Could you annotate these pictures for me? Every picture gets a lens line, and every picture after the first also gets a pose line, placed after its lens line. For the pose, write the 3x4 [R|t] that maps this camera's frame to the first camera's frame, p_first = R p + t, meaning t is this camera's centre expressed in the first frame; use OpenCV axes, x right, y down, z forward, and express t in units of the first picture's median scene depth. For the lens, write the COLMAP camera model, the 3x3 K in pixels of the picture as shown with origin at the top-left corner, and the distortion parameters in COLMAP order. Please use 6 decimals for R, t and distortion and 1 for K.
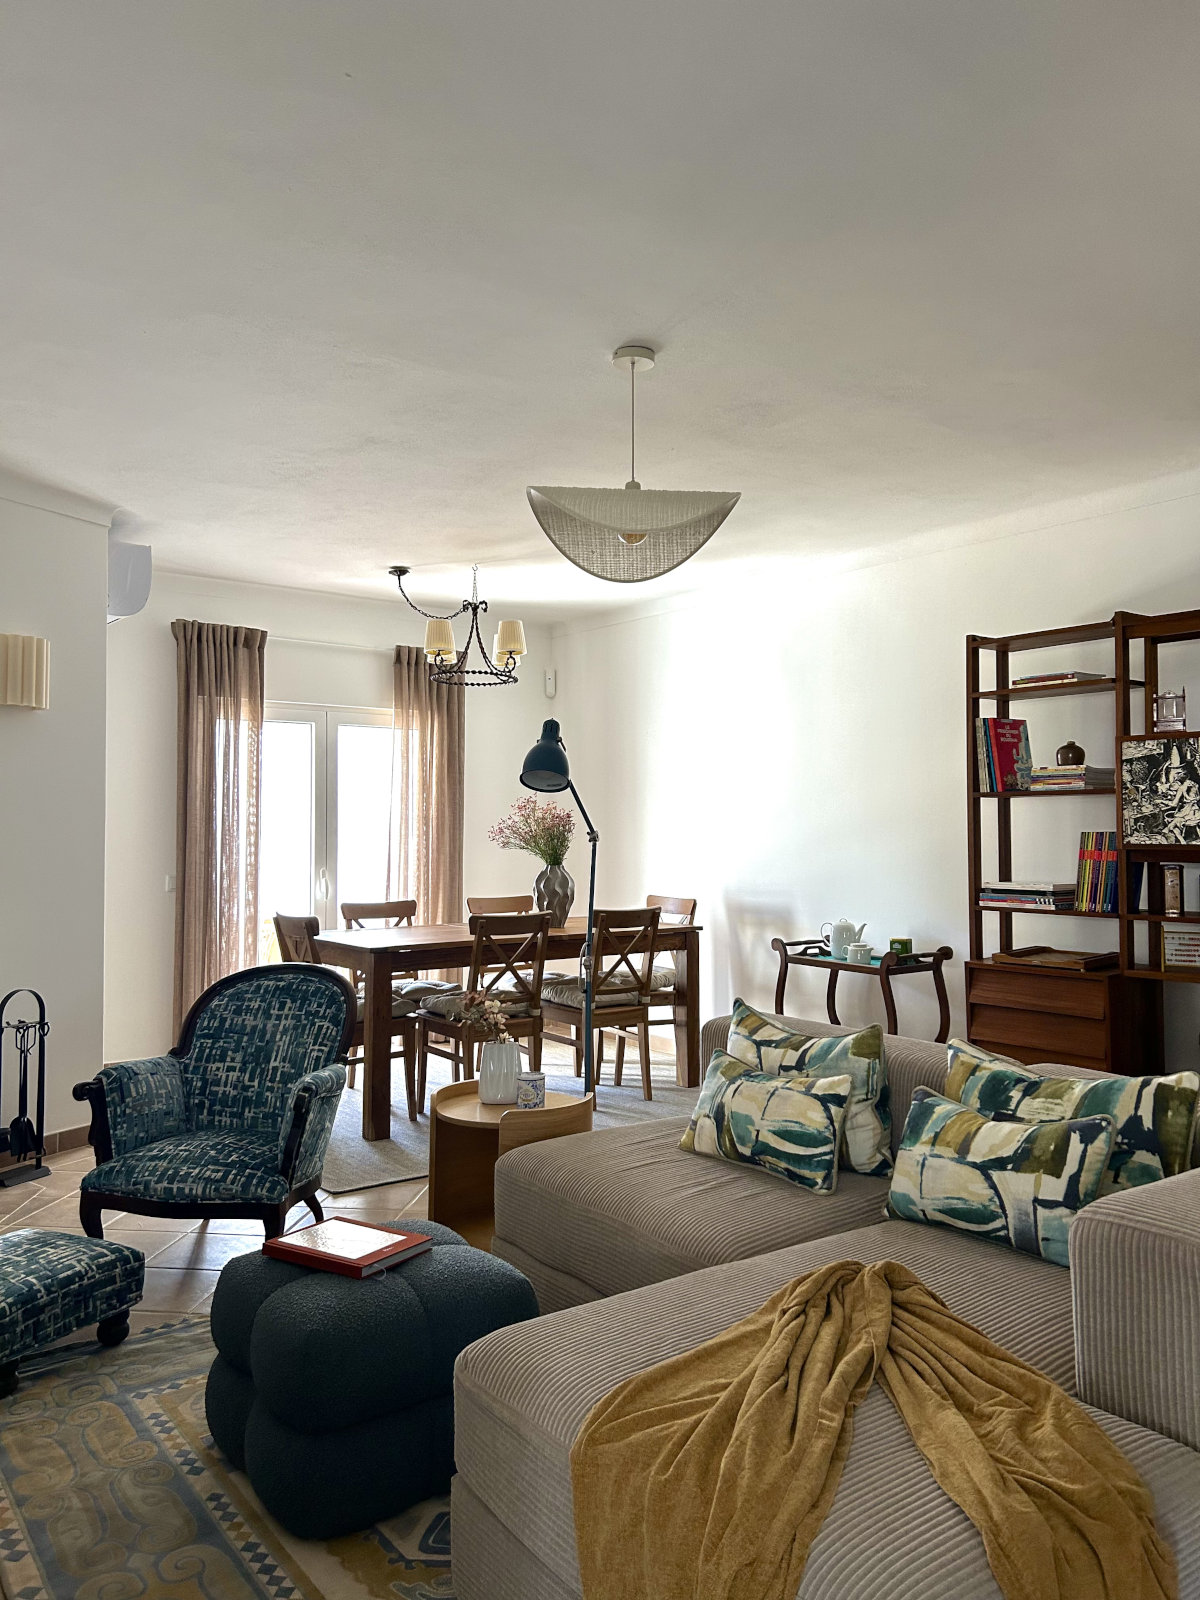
lens RADIAL K [[1191.5, 0, 597.5], [0, 1191.5, 798.1], [0, 0, 1]] dist [0.007577, -0.001547]
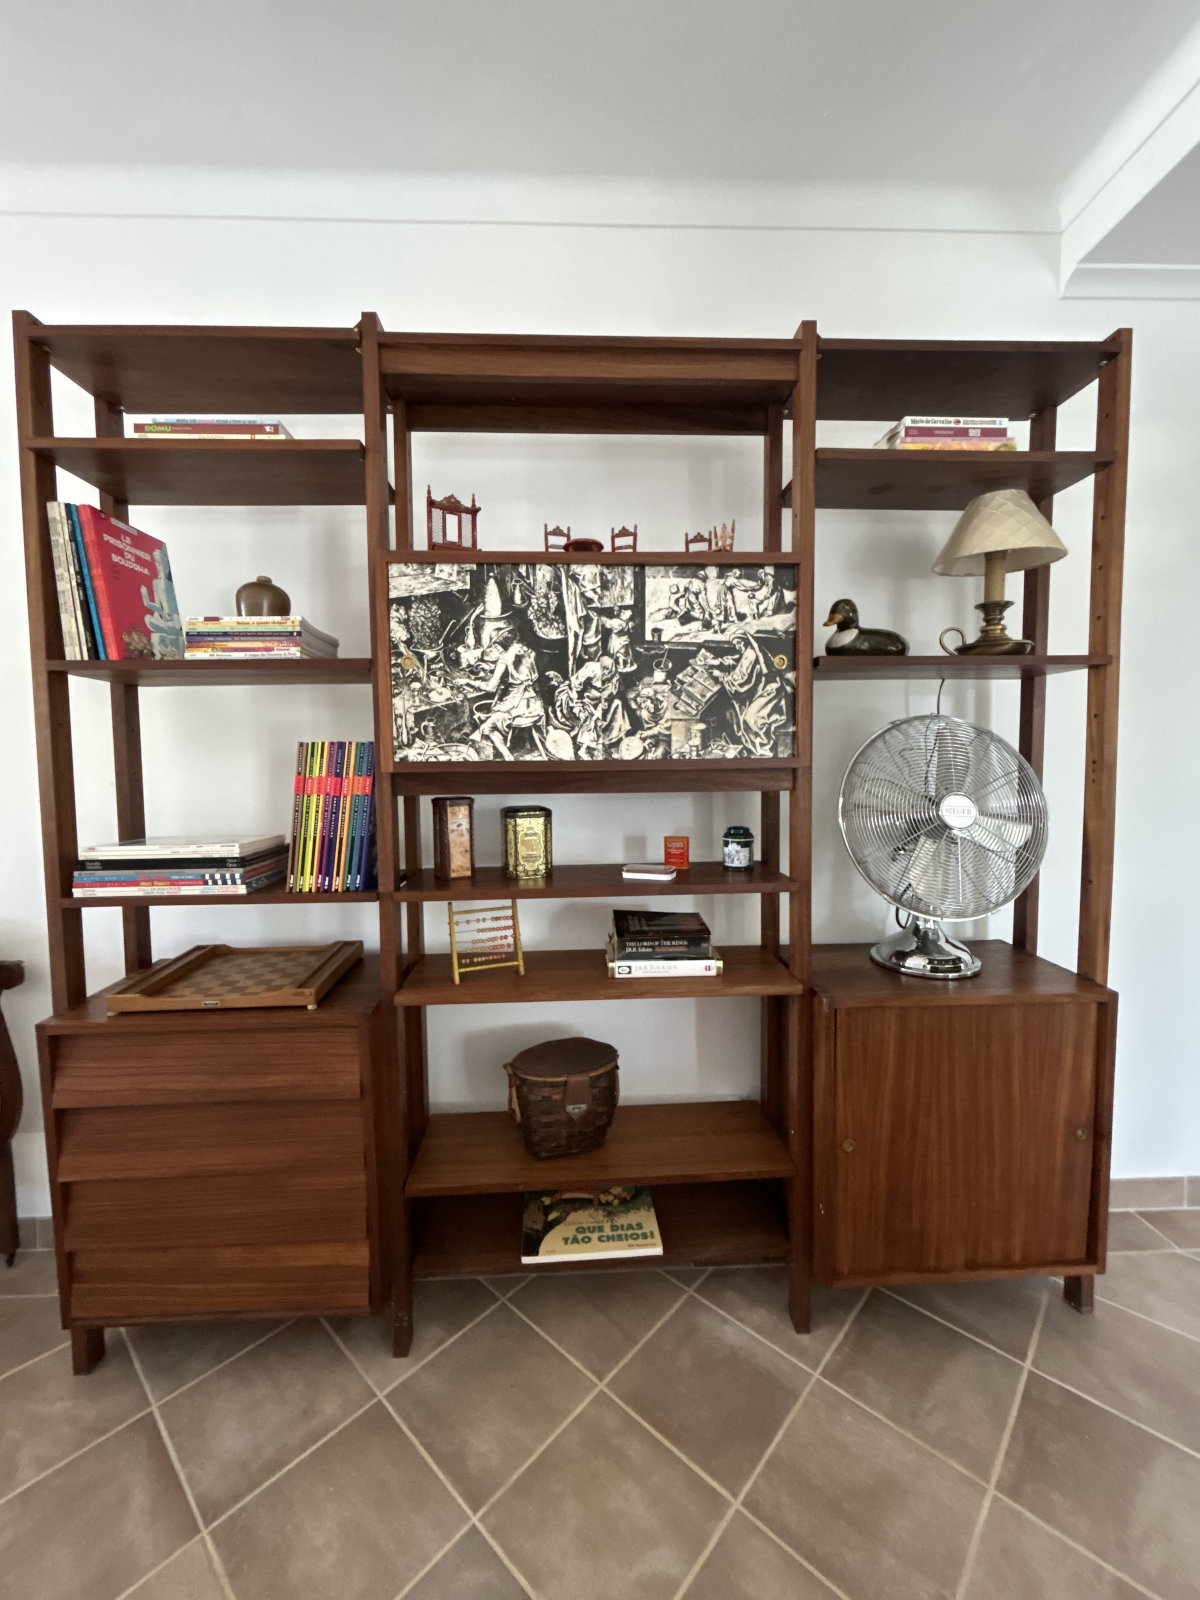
lens RADIAL K [[647.4, 0, 594.5], [0, 647.4, 803.3], [0, 0, 1]] dist [0.000361, -0.000045]
pose [[0.577447, -0.048544, 0.814984, 0.260592], [-0.011354, 0.997657, 0.067469, 0.036342], [-0.816350, -0.048213, 0.575542, 0.767538]]
